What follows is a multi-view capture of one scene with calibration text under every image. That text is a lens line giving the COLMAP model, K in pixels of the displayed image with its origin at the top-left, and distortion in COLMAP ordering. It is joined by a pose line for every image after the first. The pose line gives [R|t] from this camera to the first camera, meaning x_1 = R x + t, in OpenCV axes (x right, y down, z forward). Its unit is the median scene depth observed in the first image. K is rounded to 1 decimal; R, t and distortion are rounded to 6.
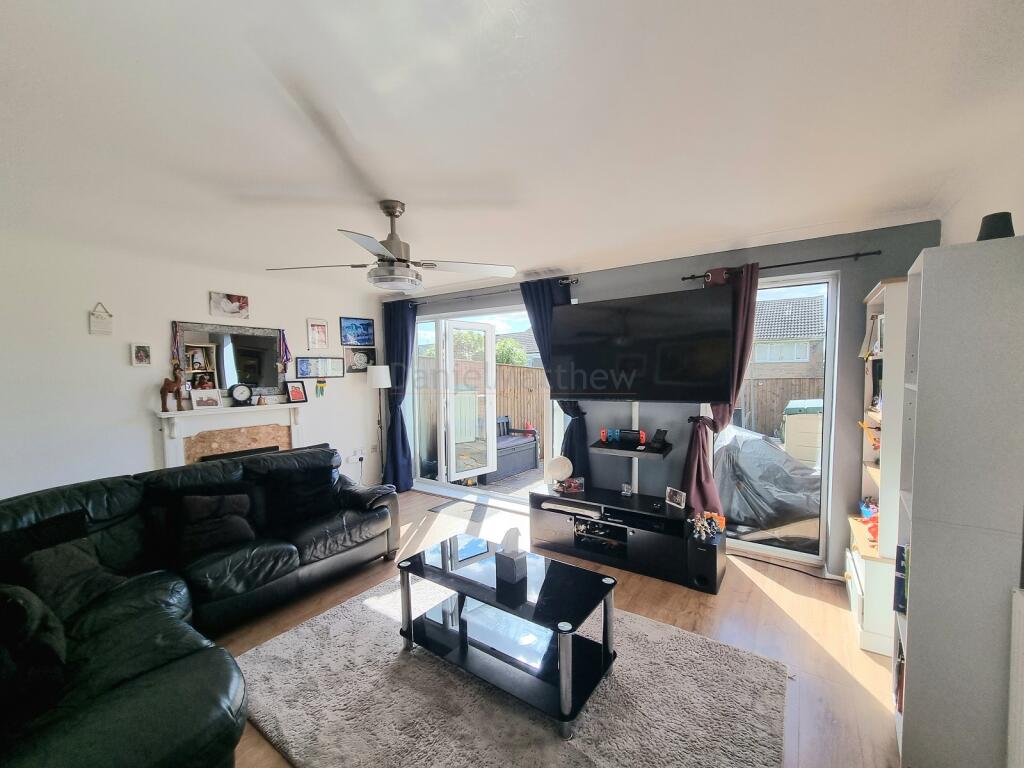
lens RADIAL K [[419.9, 0, 517.1], [0, 419.9, 396.4], [0, 0, 1]] dist [-0.008038, -0.000035]
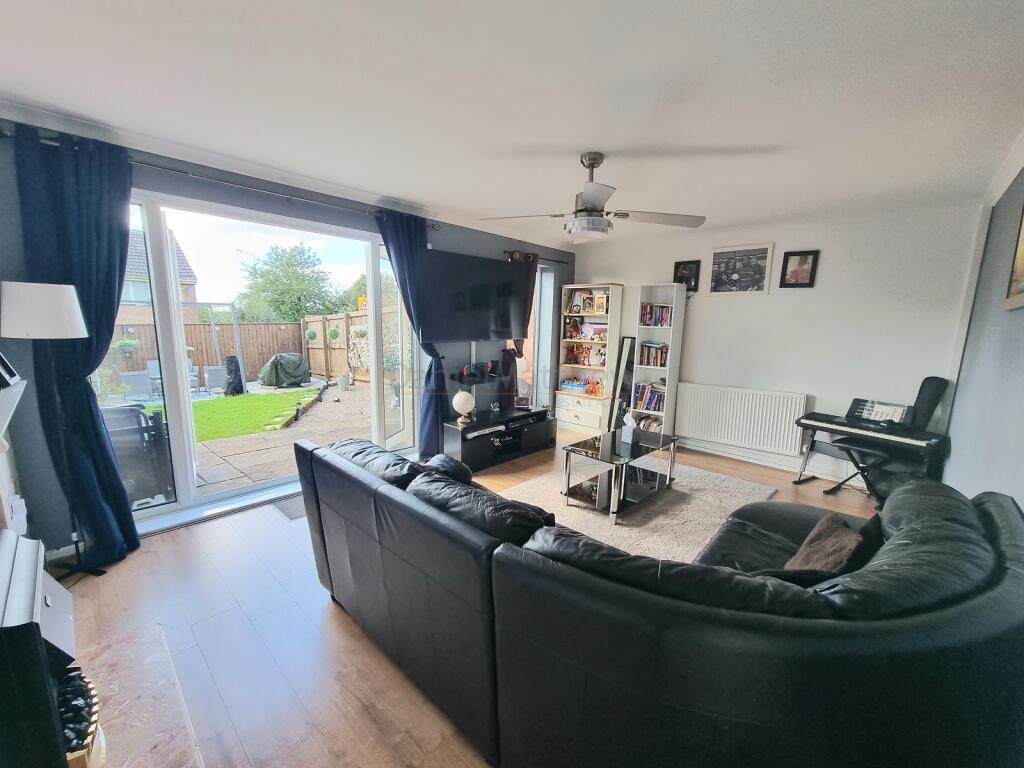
lens RADIAL K [[419.9, 0, 517.1], [0, 419.9, 396.4], [0, 0, 1]] dist [-0.008038, -0.000035]
pose [[0.144526, -0.146978, 0.978524, -0.900114], [0.053852, 0.988609, 0.140539, 0.004991], [-0.988034, 0.032384, 0.150795, 0.644256]]
